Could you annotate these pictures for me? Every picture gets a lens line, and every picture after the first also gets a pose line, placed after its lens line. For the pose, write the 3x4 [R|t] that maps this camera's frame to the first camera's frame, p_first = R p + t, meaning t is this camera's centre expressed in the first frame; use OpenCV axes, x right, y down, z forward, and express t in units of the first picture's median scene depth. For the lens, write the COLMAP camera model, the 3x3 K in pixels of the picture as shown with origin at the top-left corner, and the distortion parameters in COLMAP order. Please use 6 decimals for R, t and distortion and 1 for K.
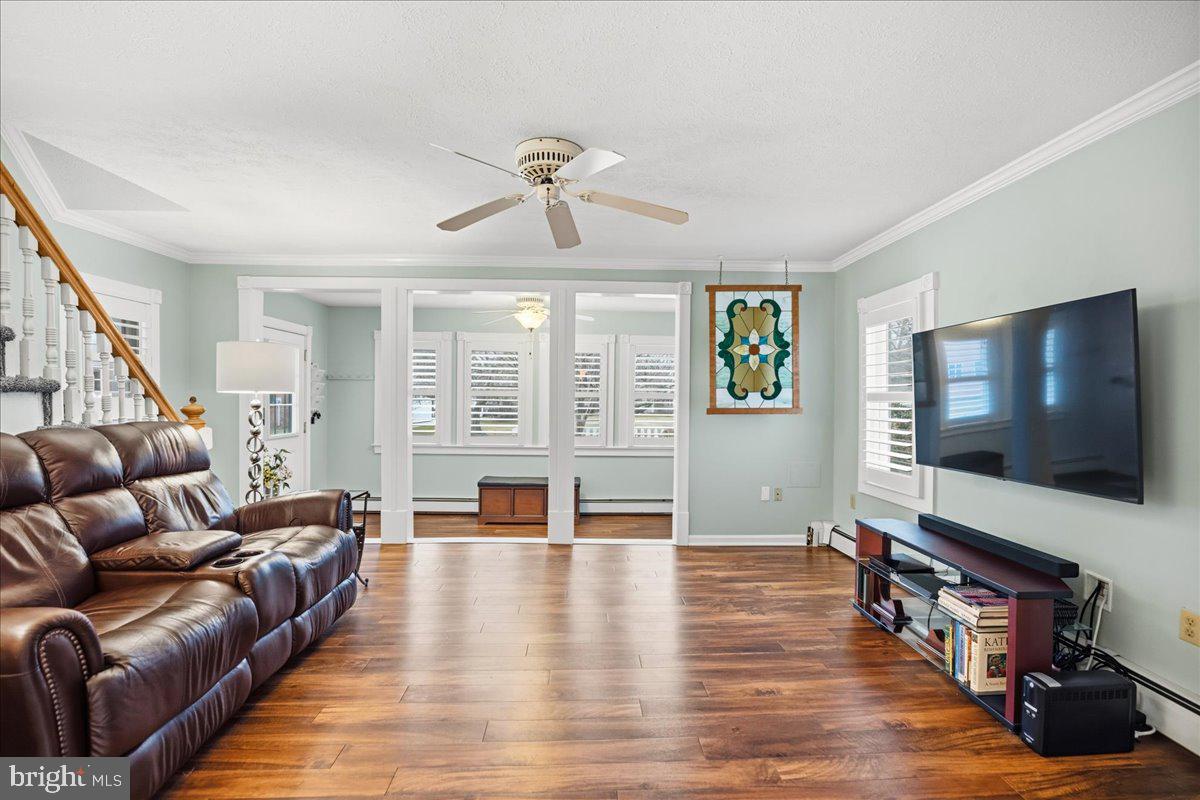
lens RADIAL K [[564.4, 0, 608.8], [0, 564.4, 400.7], [0, 0, 1]] dist [-0.036280, 0.007880]
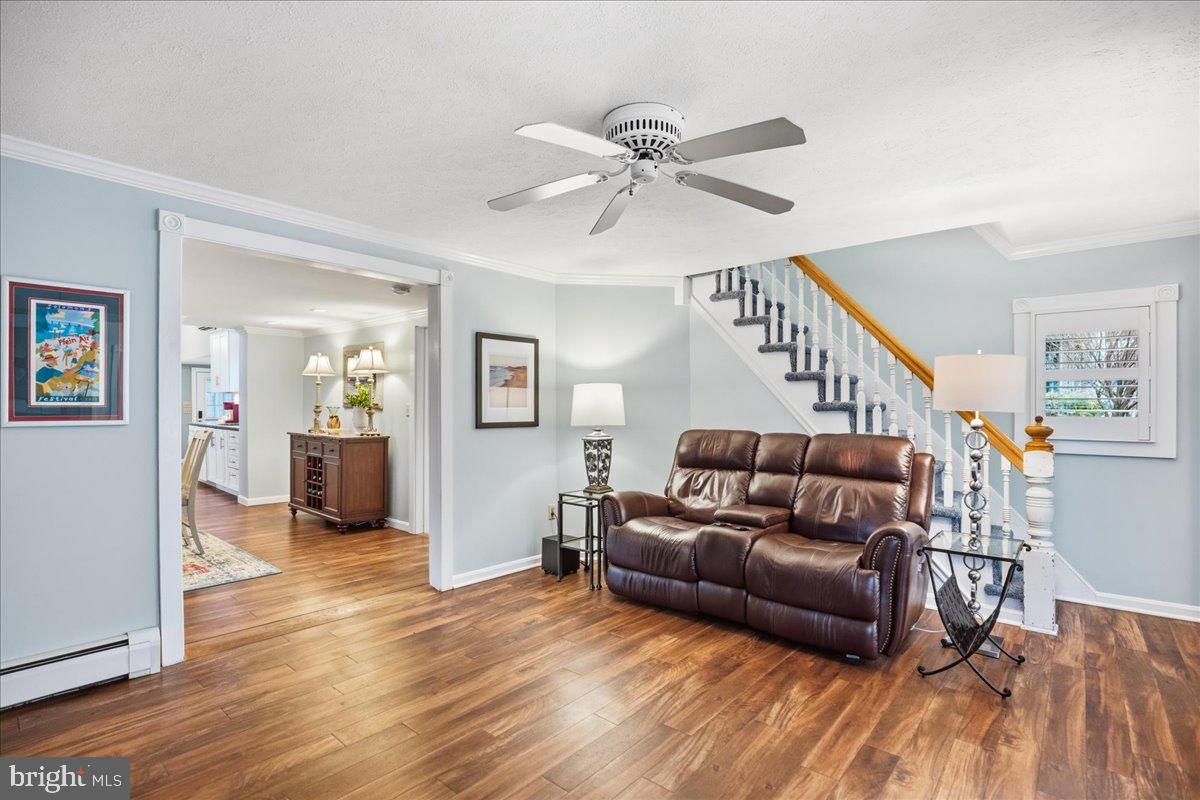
lens RADIAL K [[564.4, 0, 608.8], [0, 564.4, 400.7], [0, 0, 1]] dist [-0.036280, 0.007880]
pose [[-0.683129, -0.017475, -0.730088, 0.530952], [-0.010676, 0.999846, -0.013943, -0.014888], [0.730219, -0.001731, -0.683211, 1.517184]]
